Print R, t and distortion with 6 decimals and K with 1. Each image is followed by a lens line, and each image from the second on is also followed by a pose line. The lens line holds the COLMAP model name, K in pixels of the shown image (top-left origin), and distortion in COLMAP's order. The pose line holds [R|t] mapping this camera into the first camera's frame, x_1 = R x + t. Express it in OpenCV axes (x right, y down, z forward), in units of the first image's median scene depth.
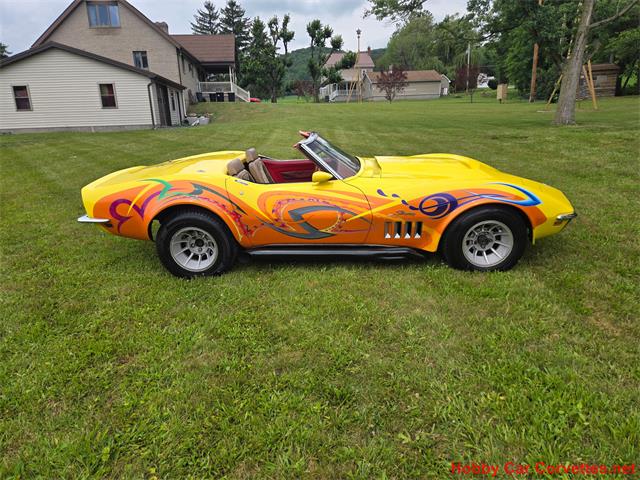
lens RADIAL K [[441.9, 0, 319.5], [0, 441.9, 236.6], [0, 0, 1]] dist [0.038844, -0.016436]
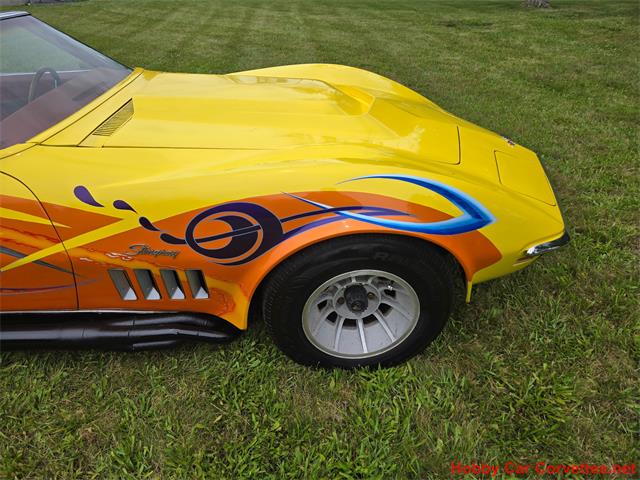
lens RADIAL K [[441.9, 0, 315.0], [0, 441.9, 242.7], [0, 0, 1]] dist [0.038844, -0.016436]
pose [[0.996468, -0.024037, 0.080457, 0.296268], [0.003778, 0.970016, 0.243011, -0.149861], [-0.083886, -0.241849, 0.966681, 0.602305]]
